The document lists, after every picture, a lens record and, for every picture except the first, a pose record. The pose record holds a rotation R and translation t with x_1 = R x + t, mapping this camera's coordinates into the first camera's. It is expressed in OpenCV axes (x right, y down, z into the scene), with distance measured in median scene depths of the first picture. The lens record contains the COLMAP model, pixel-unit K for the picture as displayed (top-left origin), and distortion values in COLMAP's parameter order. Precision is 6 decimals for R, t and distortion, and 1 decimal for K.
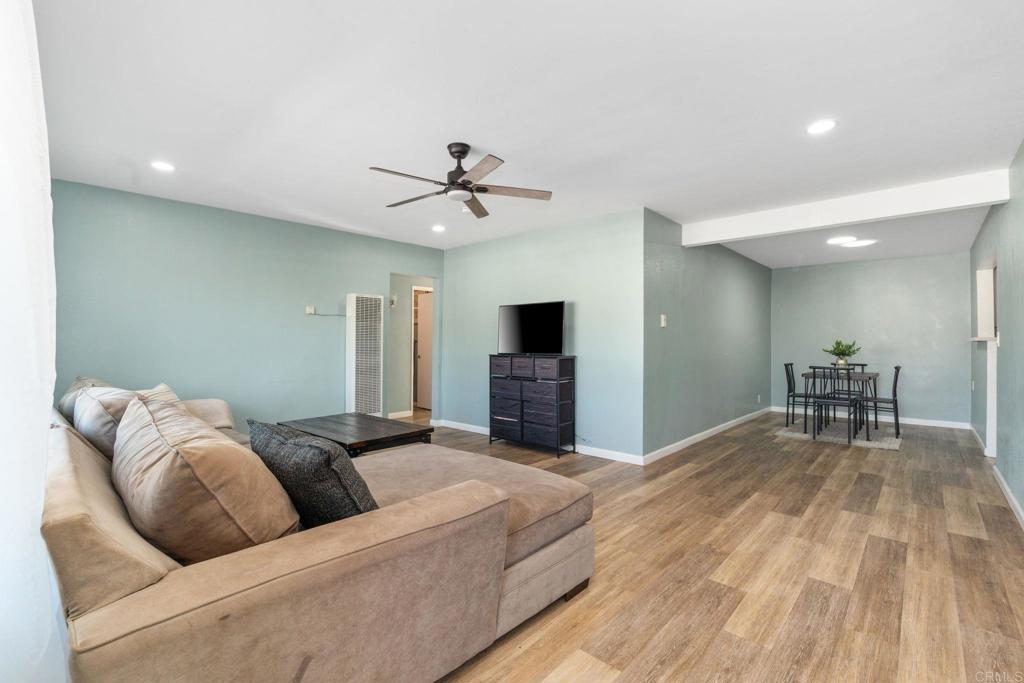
lens RADIAL K [[453.0, 0, 514.5], [0, 453.0, 339.1], [0, 0, 1]] dist [-0.003749, 0.000187]
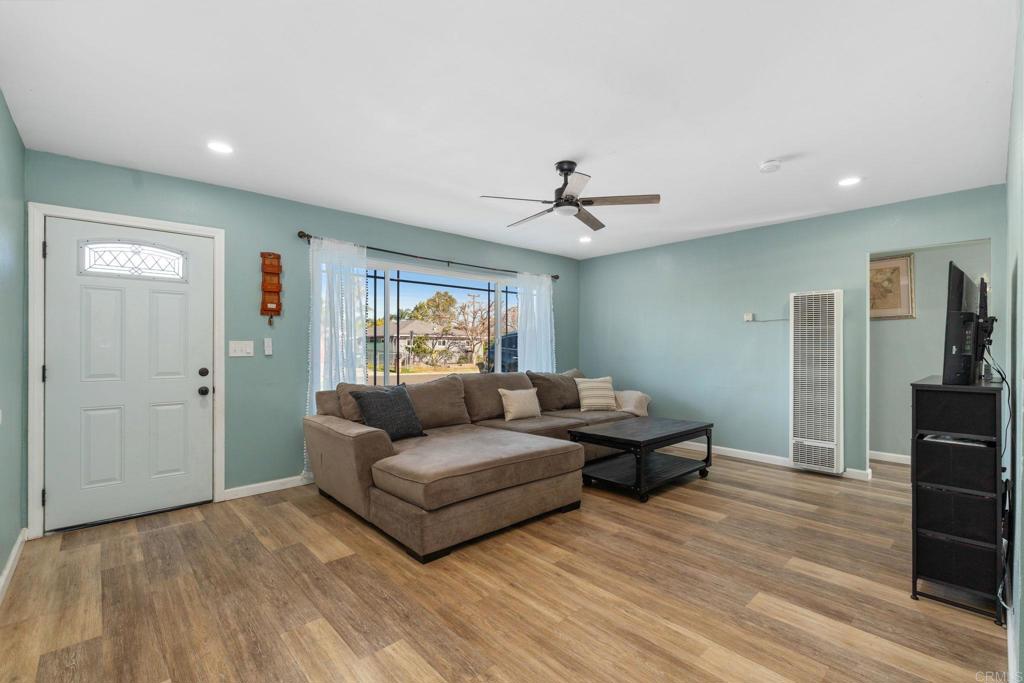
lens RADIAL K [[450.0, 0, 508.6], [0, 450.0, 348.1], [0, 0, 1]] dist [-0.007803, 0.000021]
pose [[-0.091867, 0.000168, -0.995771, 0.938513], [0.003379, 0.999994, -0.000143, 0.001327], [0.995766, -0.003378, -0.091867, 0.974793]]
